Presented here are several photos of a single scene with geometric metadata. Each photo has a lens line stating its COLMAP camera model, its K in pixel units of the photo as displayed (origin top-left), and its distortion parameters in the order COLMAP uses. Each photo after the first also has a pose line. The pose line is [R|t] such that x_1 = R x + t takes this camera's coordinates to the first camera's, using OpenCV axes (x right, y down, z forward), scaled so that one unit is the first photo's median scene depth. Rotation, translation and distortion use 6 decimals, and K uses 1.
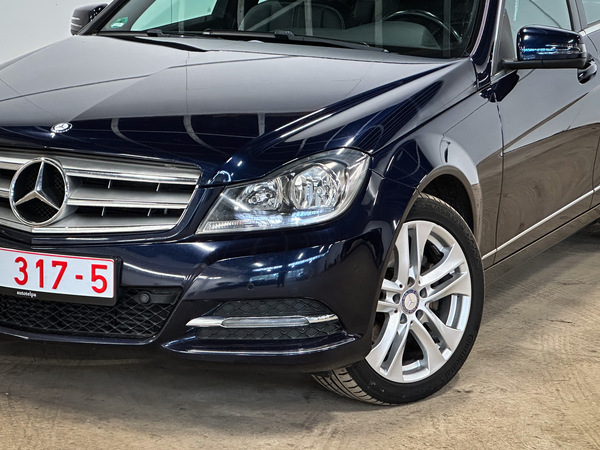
lens RADIAL K [[1687.1, 0, 300.0], [0, 1687.1, 225.0], [0, 0, 1]] dist [-0.587888, 16.599119]
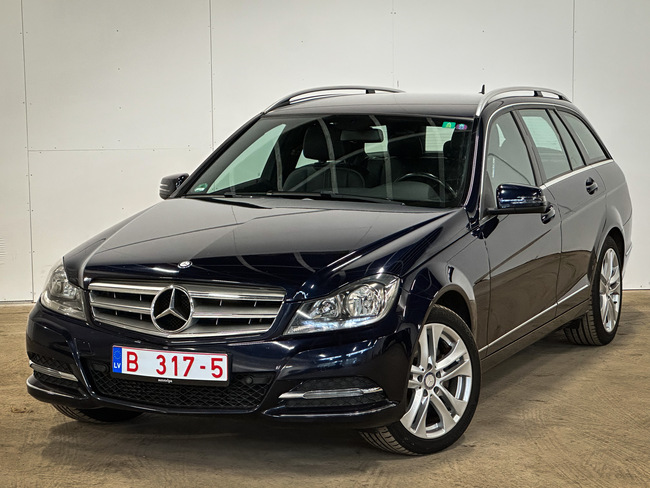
lens RADIAL K [[1671.9, 0, 325.0], [0, 1671.9, 244.0], [0, 0, 1]] dist [-0.331918, 11.365088]
pose [[0.999149, -0.027345, 0.030880, -0.066421], [0.029549, 0.996871, -0.073320, 0.032859], [-0.028778, 0.074170, 0.996830, -0.430866]]
